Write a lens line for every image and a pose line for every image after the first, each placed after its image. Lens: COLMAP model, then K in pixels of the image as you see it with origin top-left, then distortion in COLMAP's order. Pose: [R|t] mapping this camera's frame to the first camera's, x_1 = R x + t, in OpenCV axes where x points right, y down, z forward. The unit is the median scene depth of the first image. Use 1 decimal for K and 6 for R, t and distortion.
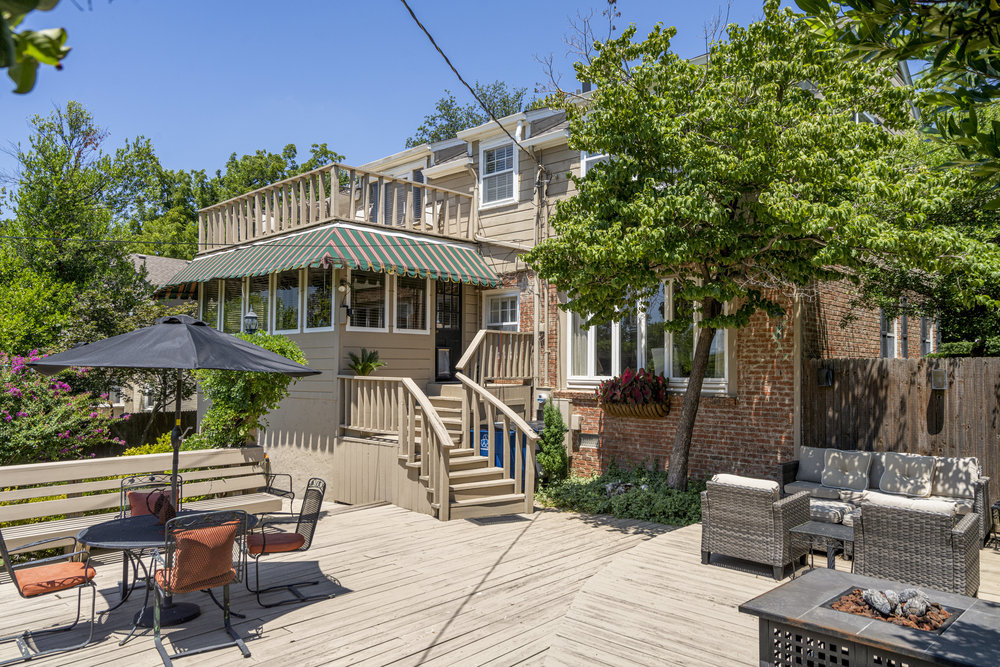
lens RADIAL K [[703.2, 0, 496.8], [0, 703.2, 338.4], [0, 0, 1]] dist [0.026050, -0.012845]
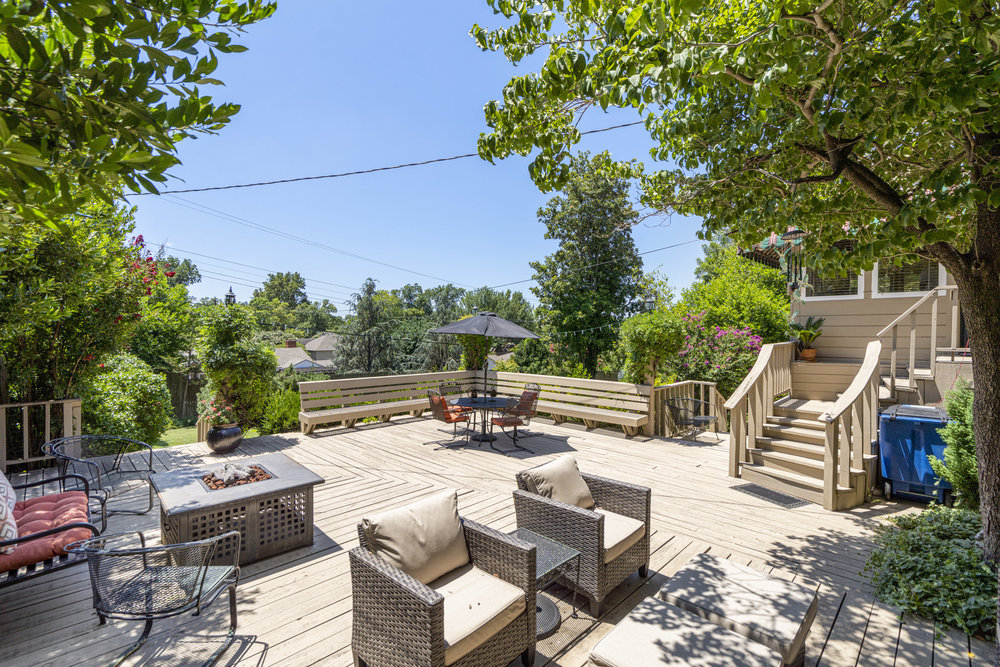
lens RADIAL K [[463.3, 0, 495.6], [0, 463.3, 333.5], [0, 0, 1]] dist [0.000280, 0.000988]
pose [[-0.058698, -0.004211, -0.998267, 0.926524], [0.038233, 0.999248, -0.006463, 0.044300], [0.997543, -0.038546, -0.058493, 0.974915]]
